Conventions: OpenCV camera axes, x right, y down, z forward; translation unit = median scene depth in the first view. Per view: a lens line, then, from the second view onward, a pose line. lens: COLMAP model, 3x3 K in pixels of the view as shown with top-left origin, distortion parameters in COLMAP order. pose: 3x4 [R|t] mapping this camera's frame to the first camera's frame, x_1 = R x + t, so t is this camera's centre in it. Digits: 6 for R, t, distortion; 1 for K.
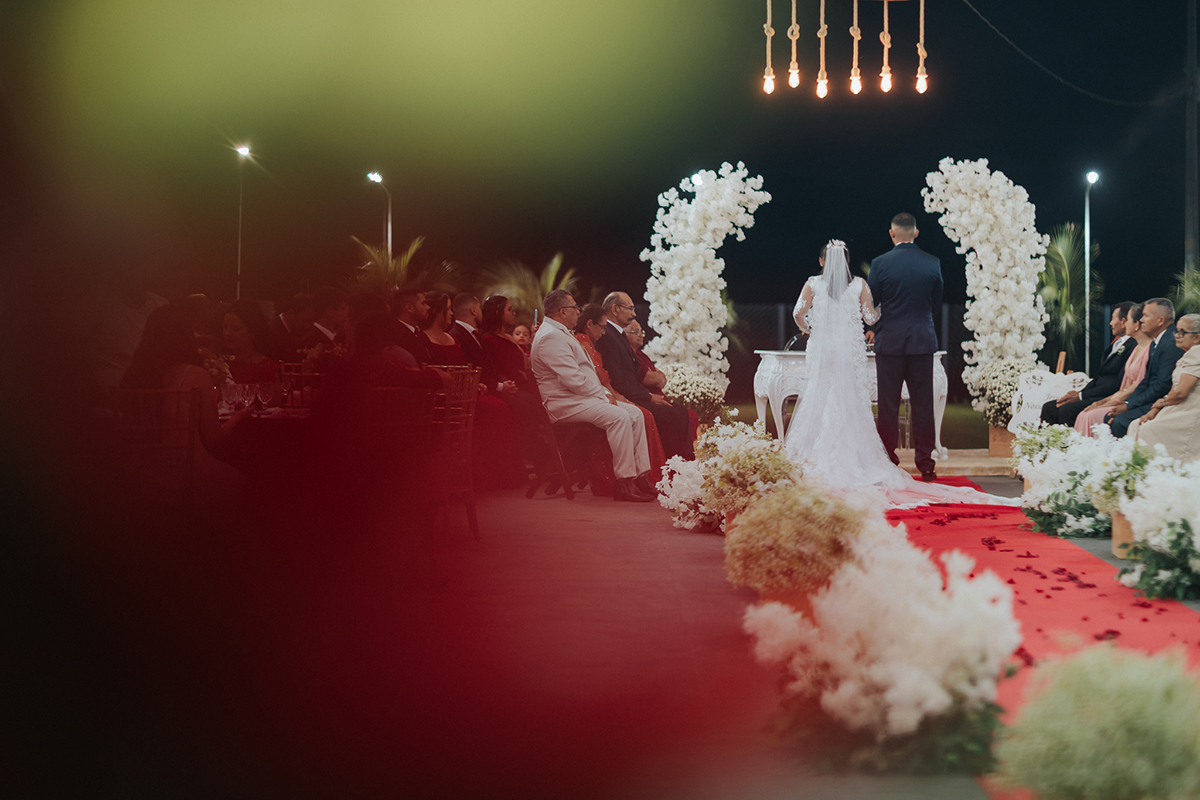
lens RADIAL K [[2979.6, 0, 600.0], [0, 2979.6, 400.0], [0, 0, 1]] dist [0.034709, -0.165069]
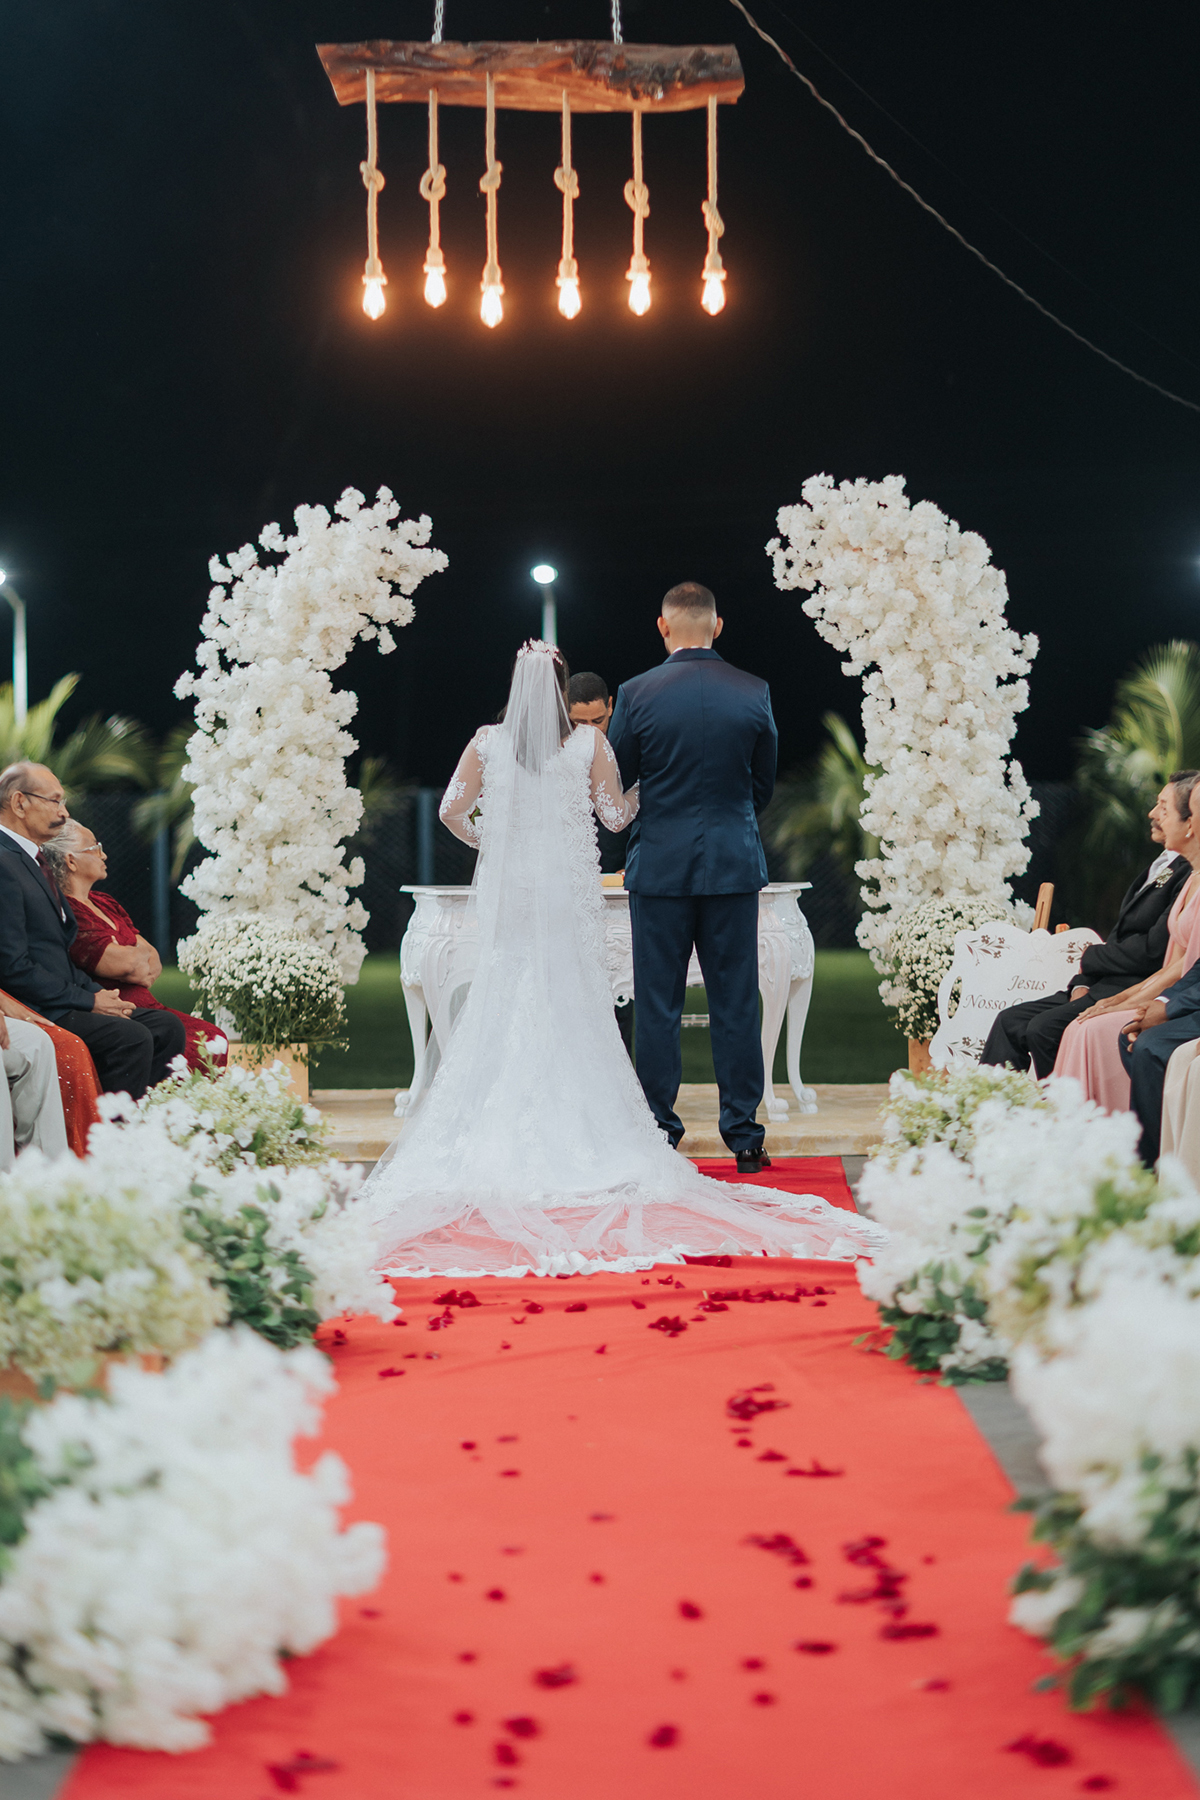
lens RADIAL K [[4469.4, 0, 566.3], [0, 4469.4, 880.9], [0, 0, 1]] dist [0.034709, -0.165069]
pose [[0.999905, -0.011388, 0.007814, 0.070473], [0.011474, 0.999872, -0.011151, -0.009013], [-0.007686, 0.011239, 0.999907, 0.290761]]
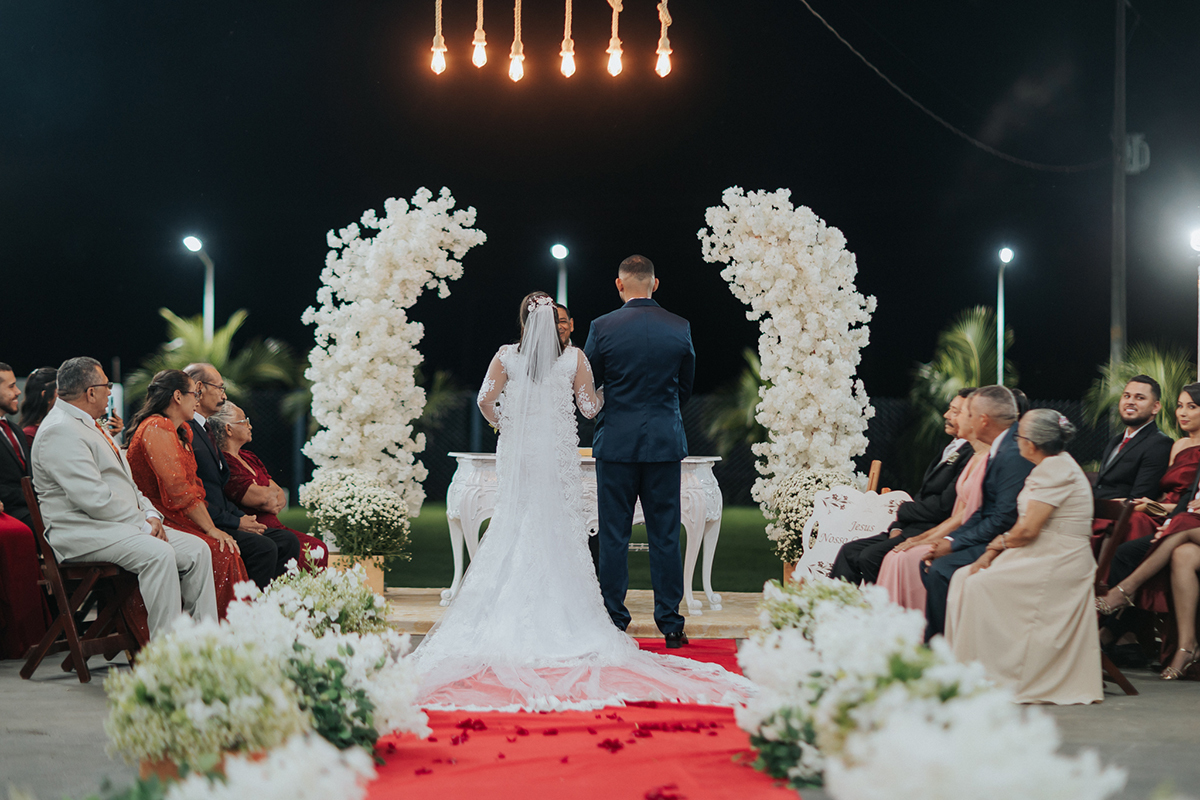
lens RADIAL K [[2979.6, 0, 600.0], [0, 2979.6, 400.0], [0, 0, 1]] dist [0.034709, -0.165069]
pose [[0.999779, 0.013547, 0.016065, 0.074159], [-0.013047, 0.999440, -0.030826, -0.007496], [-0.016474, 0.030610, 0.999396, 0.288766]]
